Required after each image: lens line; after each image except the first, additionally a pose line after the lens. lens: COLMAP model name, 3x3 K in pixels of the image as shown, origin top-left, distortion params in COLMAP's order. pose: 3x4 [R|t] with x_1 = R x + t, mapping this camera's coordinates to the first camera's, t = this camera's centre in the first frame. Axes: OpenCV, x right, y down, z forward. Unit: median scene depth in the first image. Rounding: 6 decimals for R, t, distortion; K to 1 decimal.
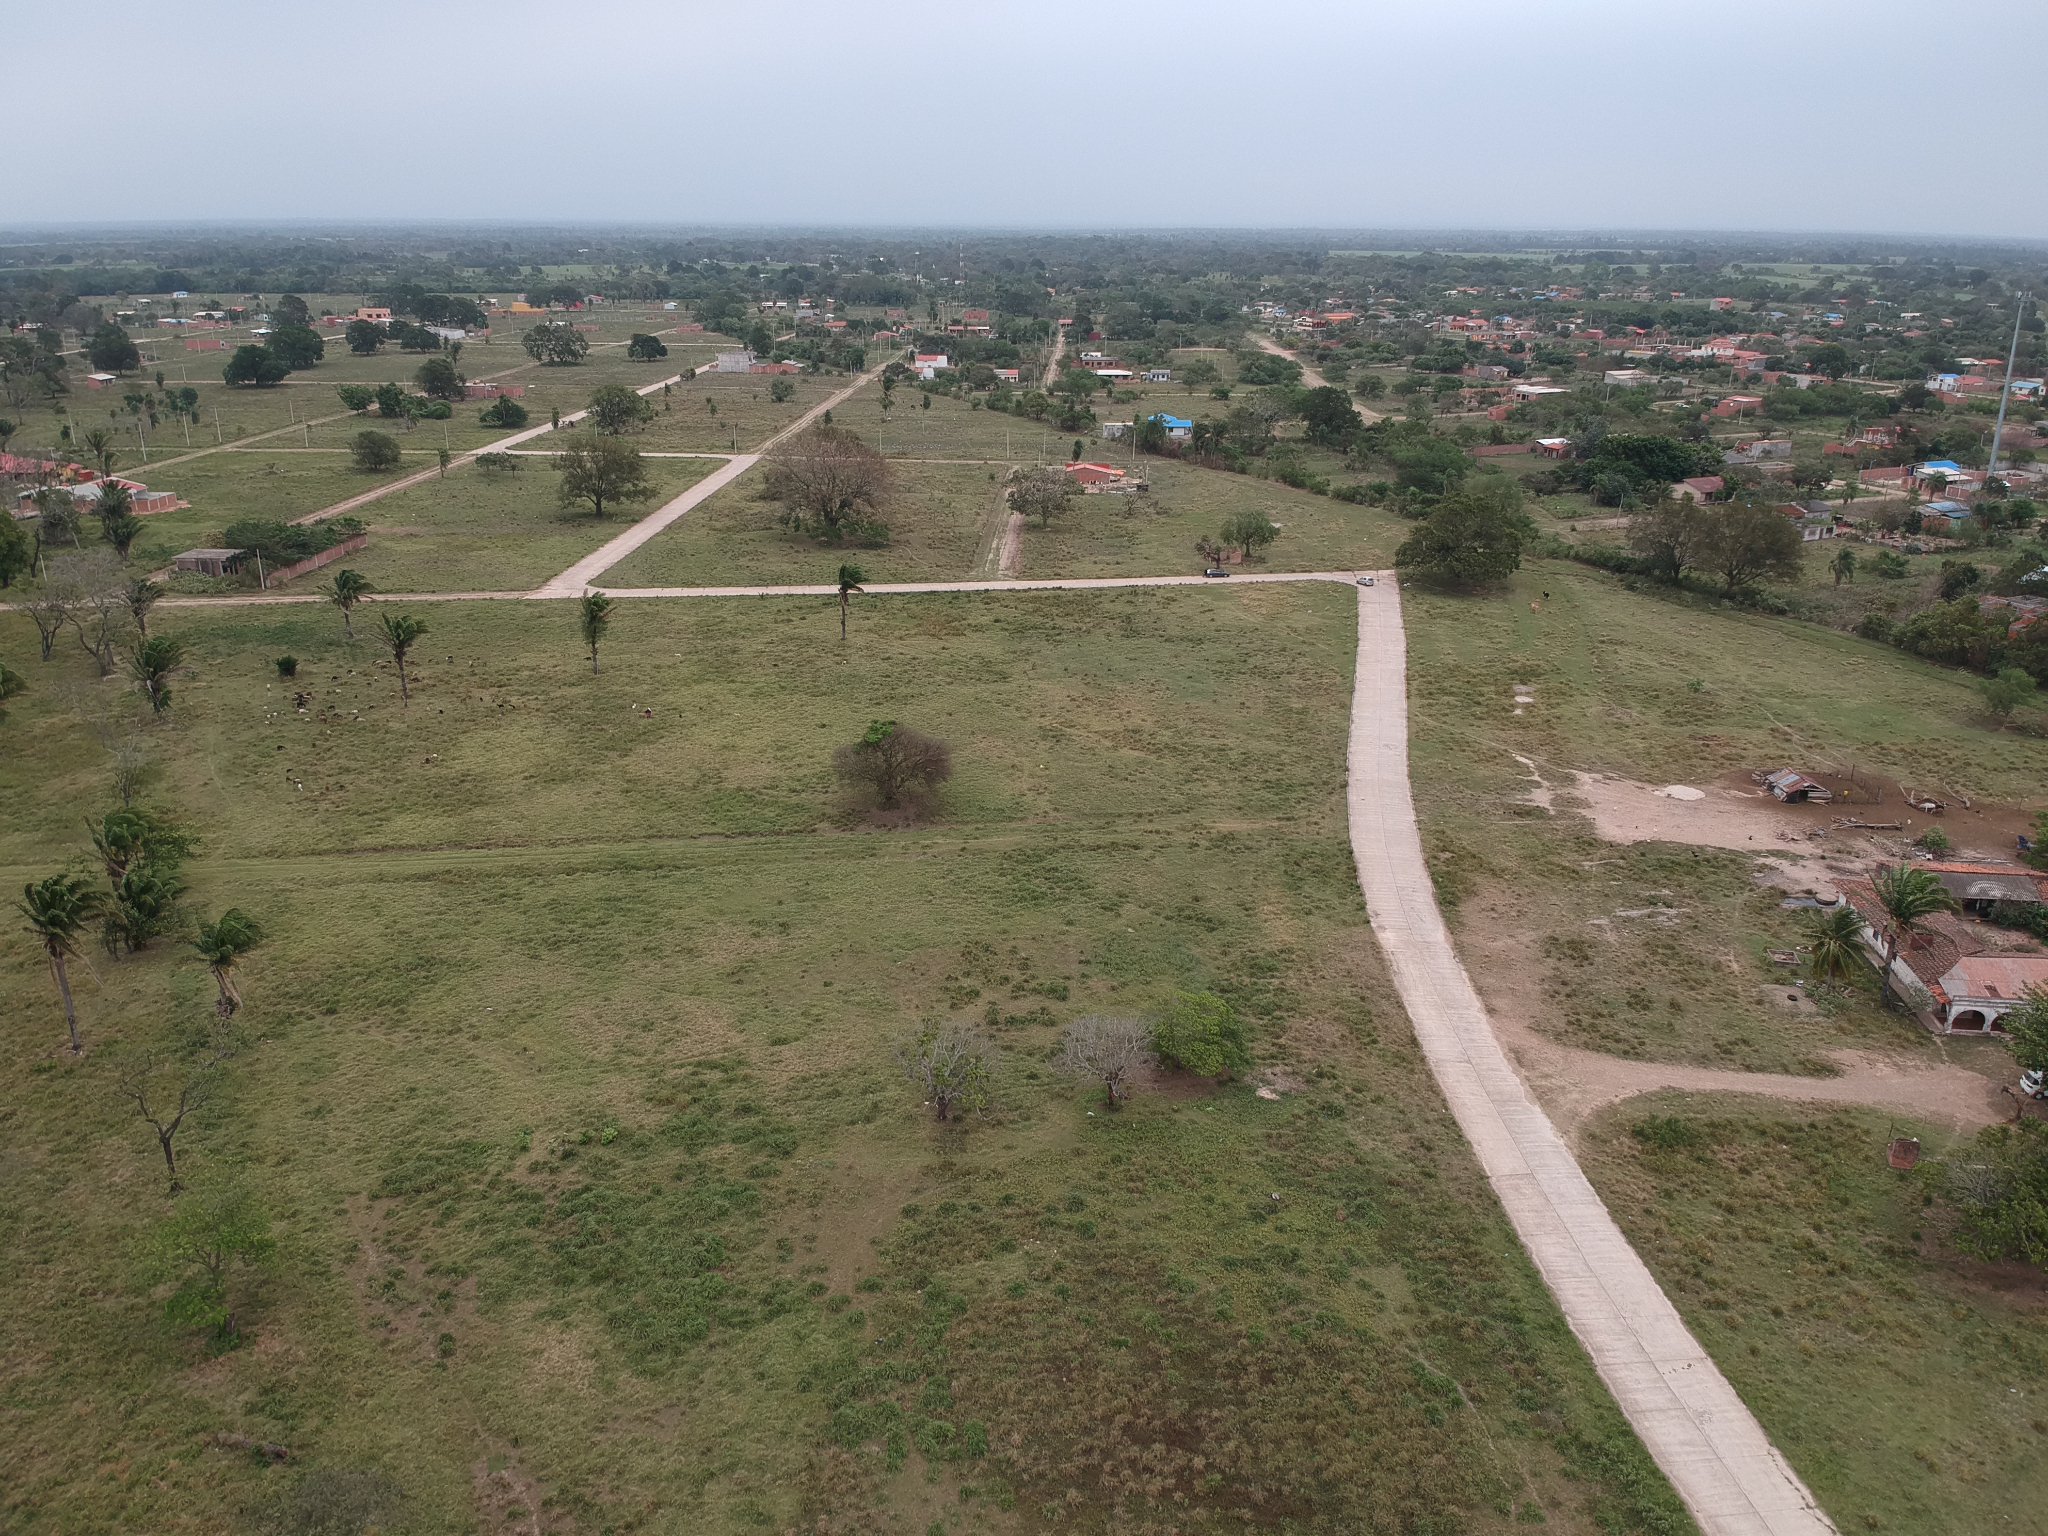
lens RADIAL K [[1485.5, 0, 1027.0], [0, 1485.5, 772.7], [0, 0, 1]] dist [0.115922, -0.237886]
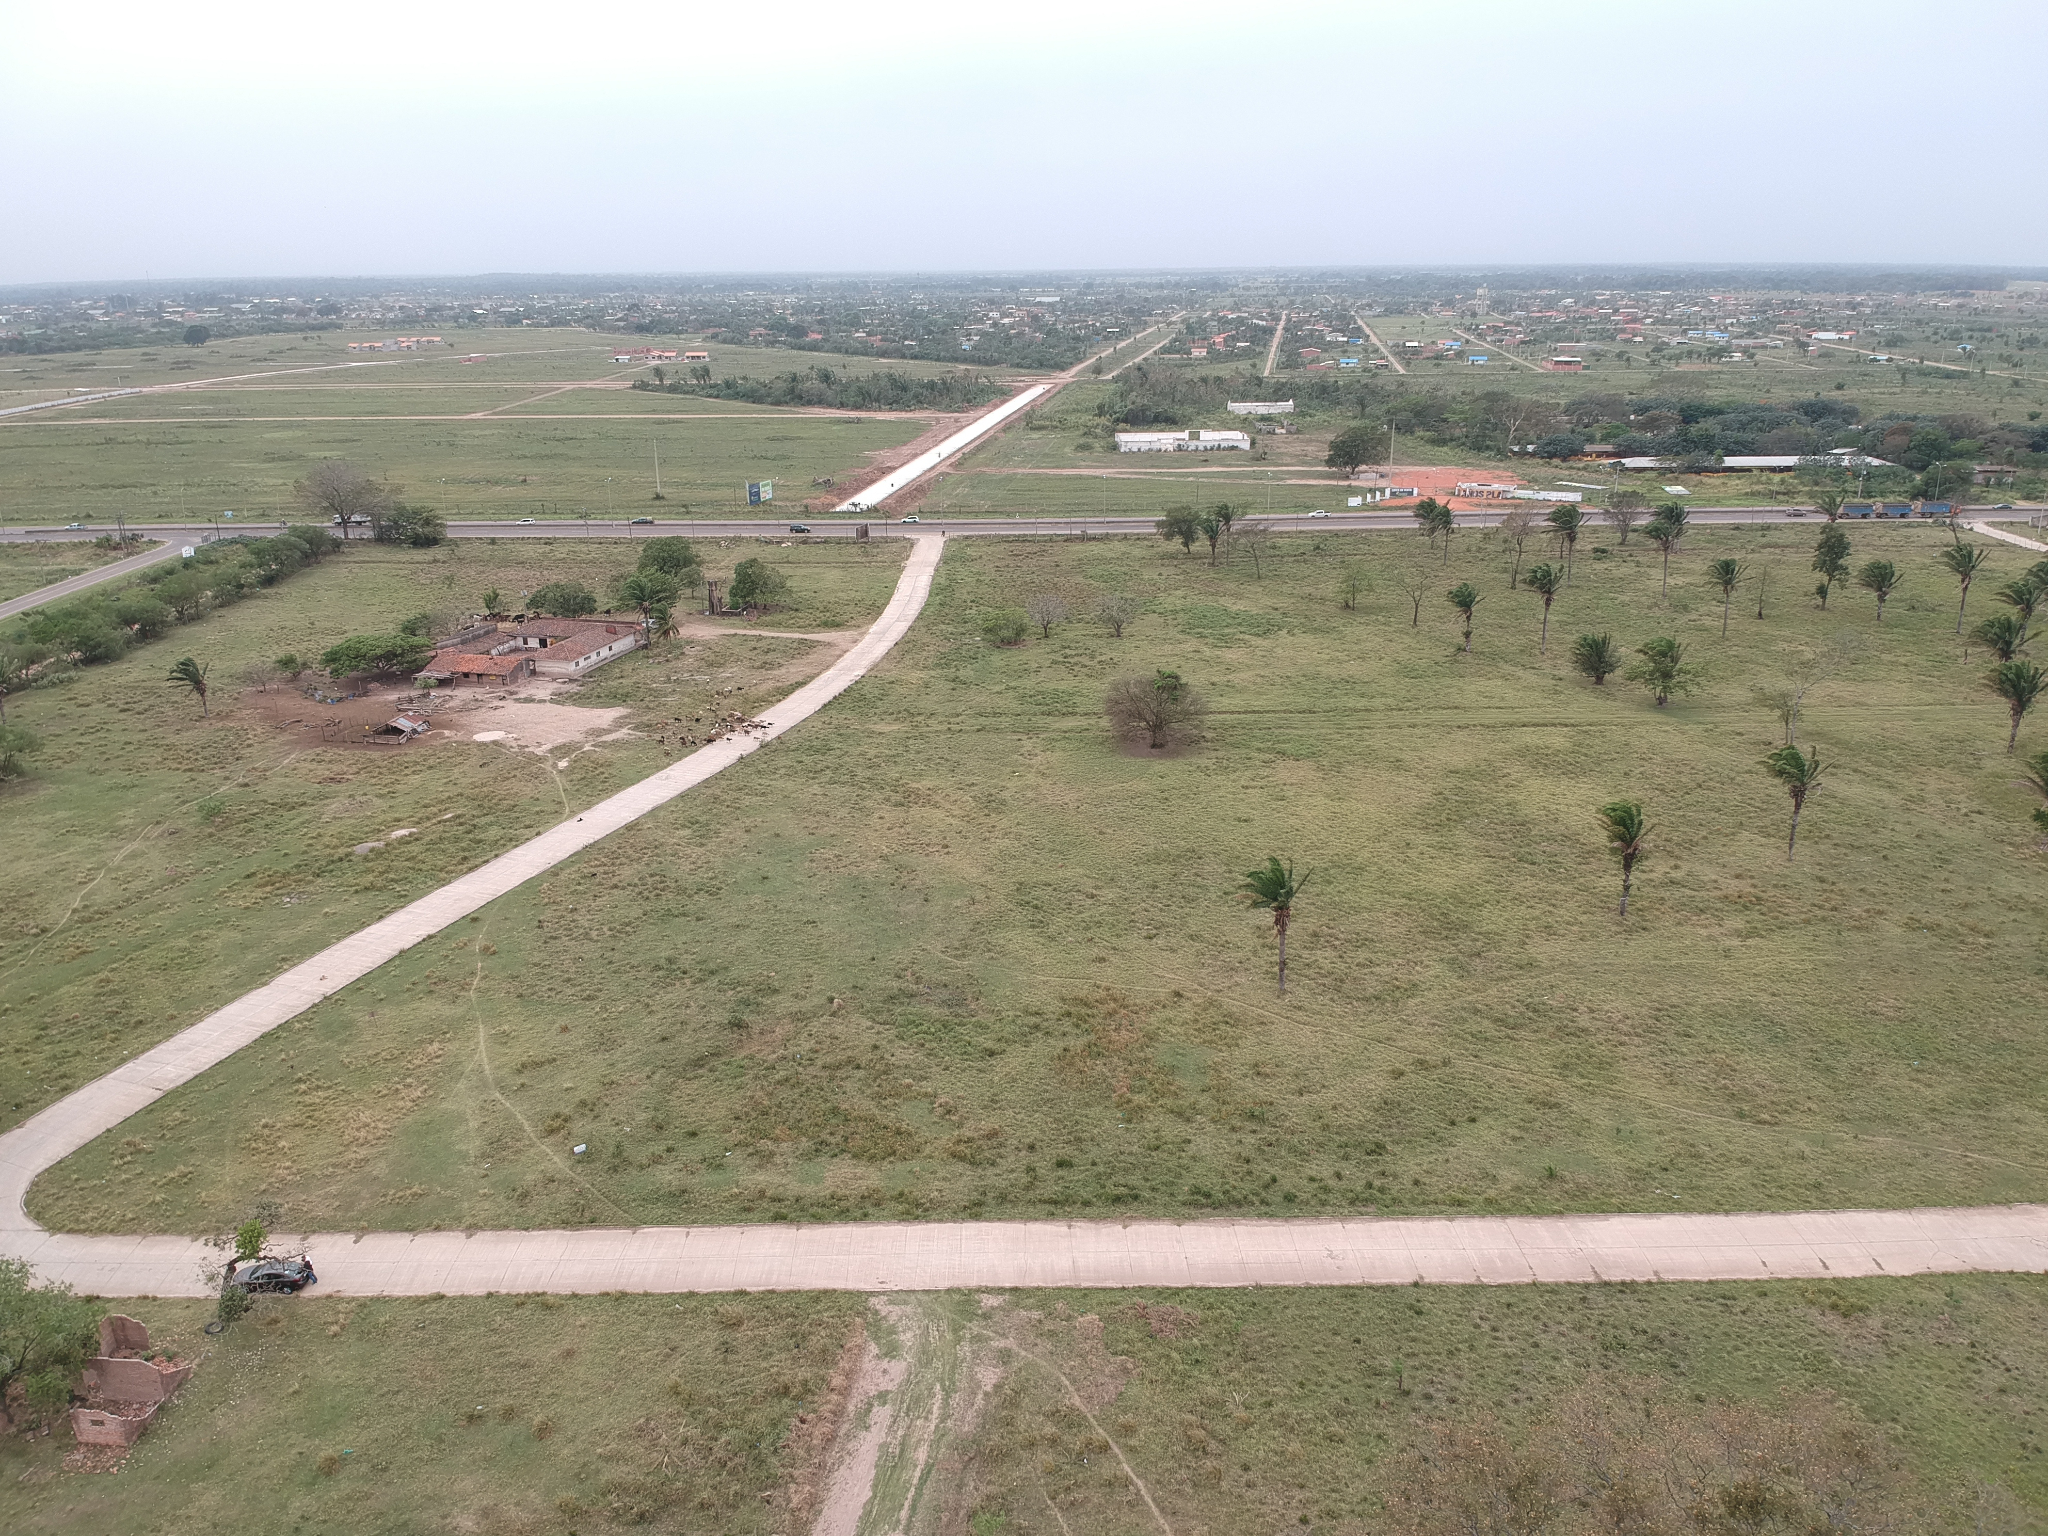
lens RADIAL K [[1496.2, 0, 1024.8], [0, 1496.2, 789.6], [0, 0, 1]] dist [0.084916, -0.159851]
pose [[-0.993160, -0.031780, 0.112354, -0.054485], [0.045907, 0.778476, 0.625994, -0.319426], [-0.107359, 0.626869, -0.771692, 0.894518]]
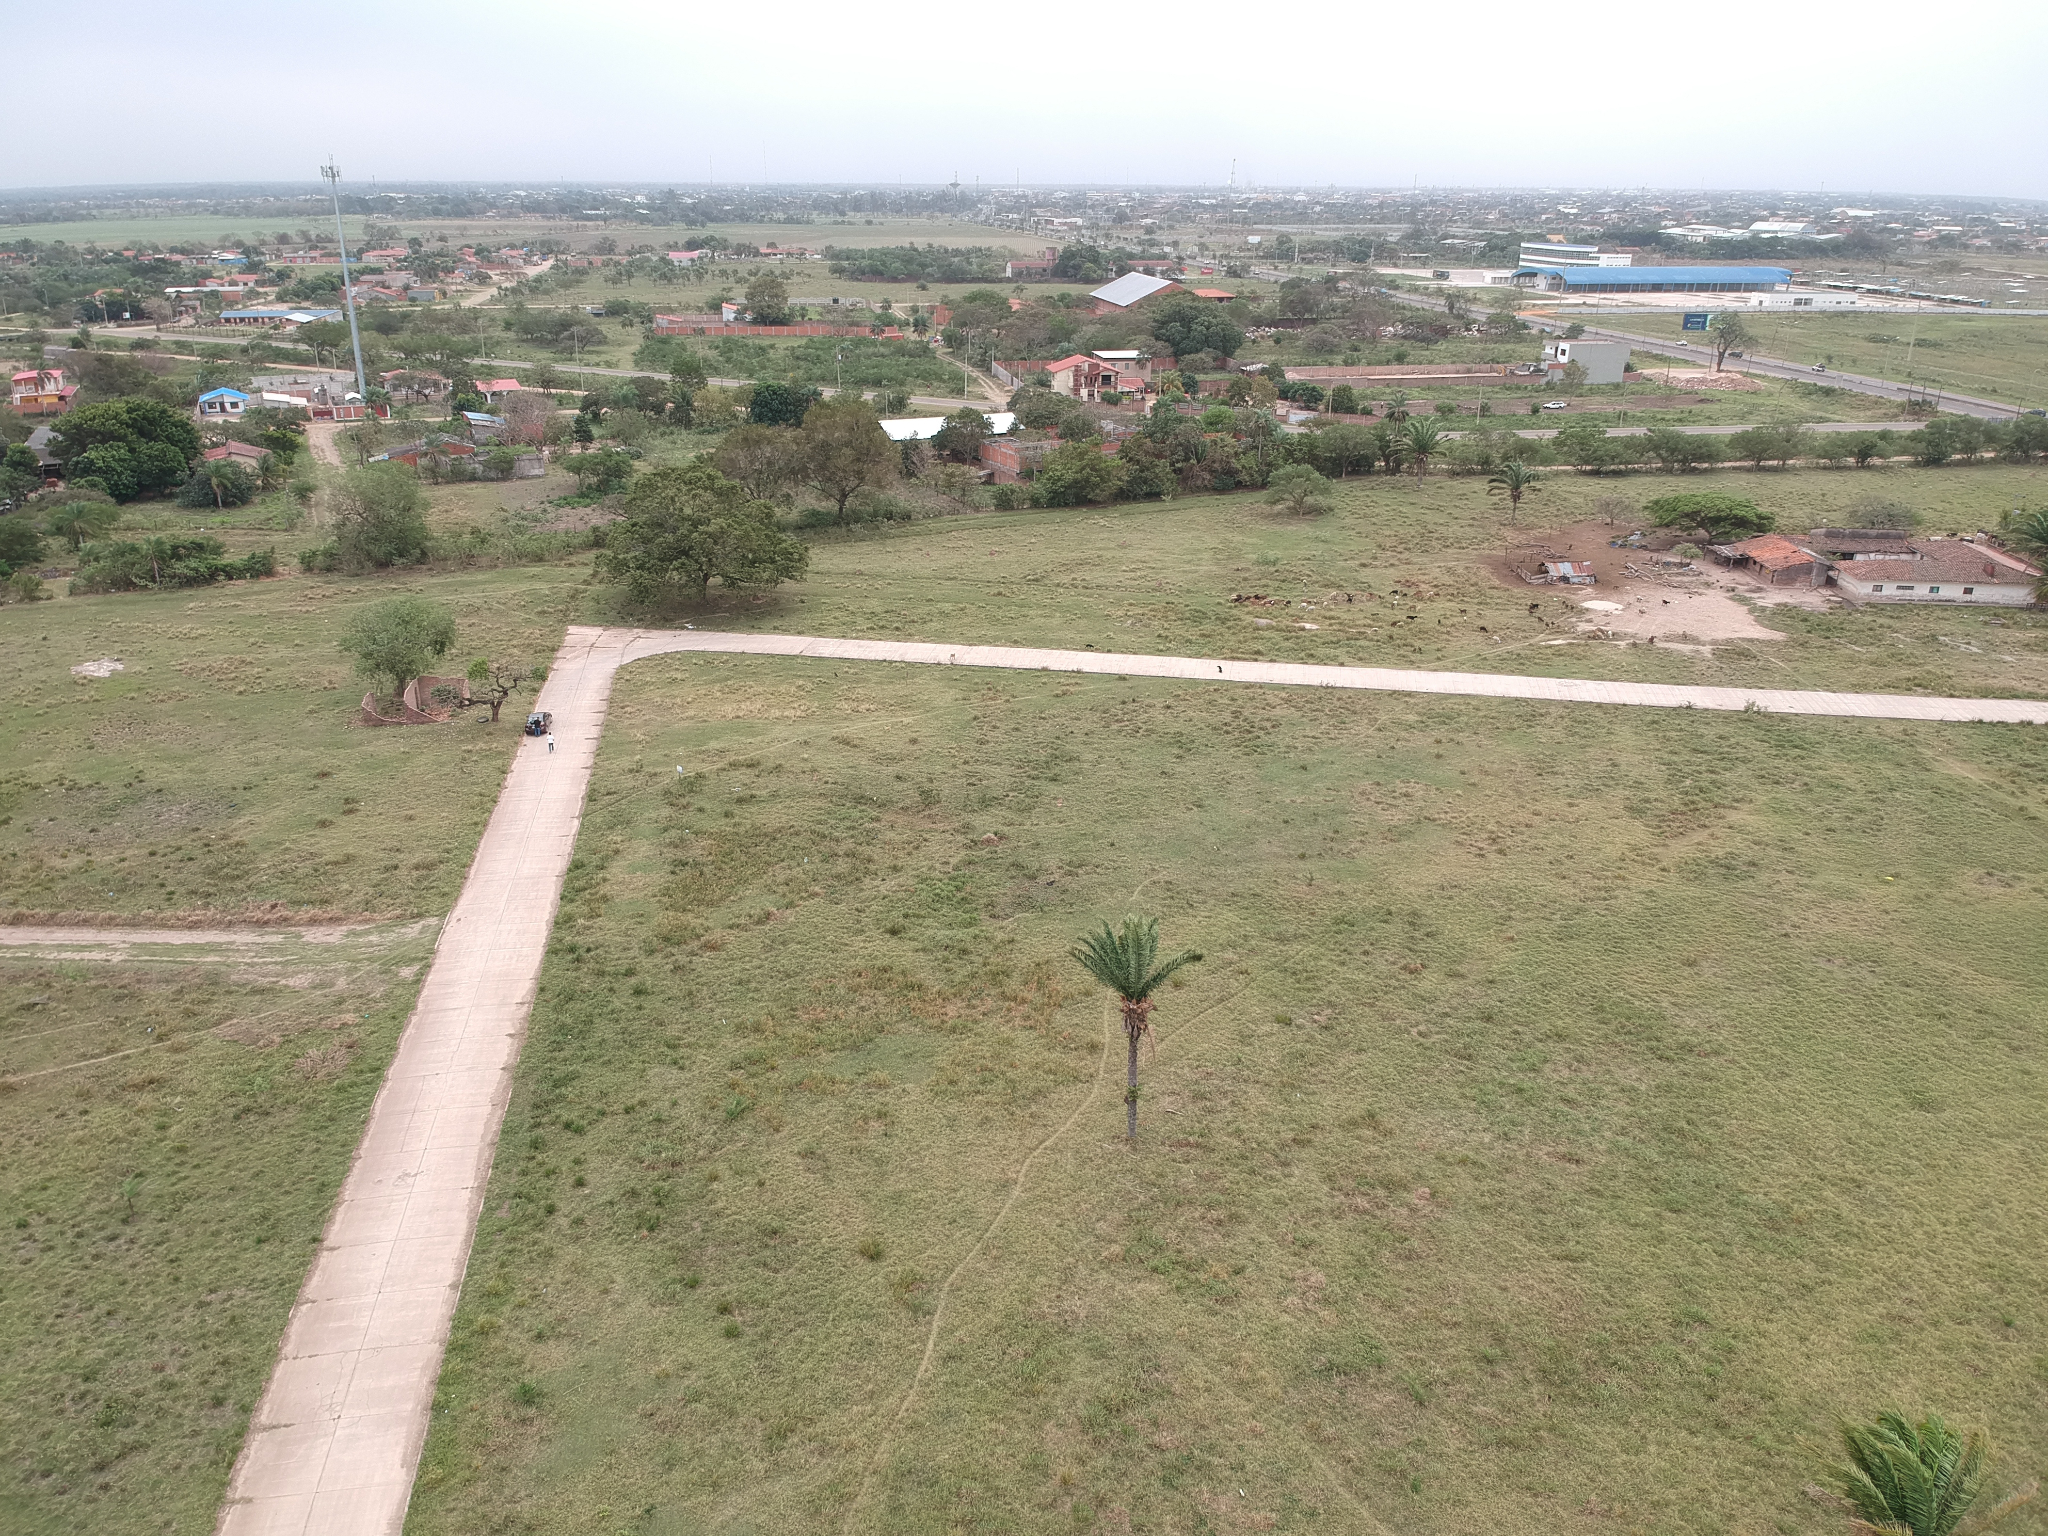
lens RADIAL K [[1497.8, 0, 1022.7], [0, 1497.8, 784.4], [0, 0, 1]] dist [0.086390, -0.162971]
pose [[-0.037354, -0.370422, 0.928112, -0.257006], [0.334531, 0.870537, 0.360907, -0.179446], [-0.941644, 0.323964, 0.091400, 0.618447]]
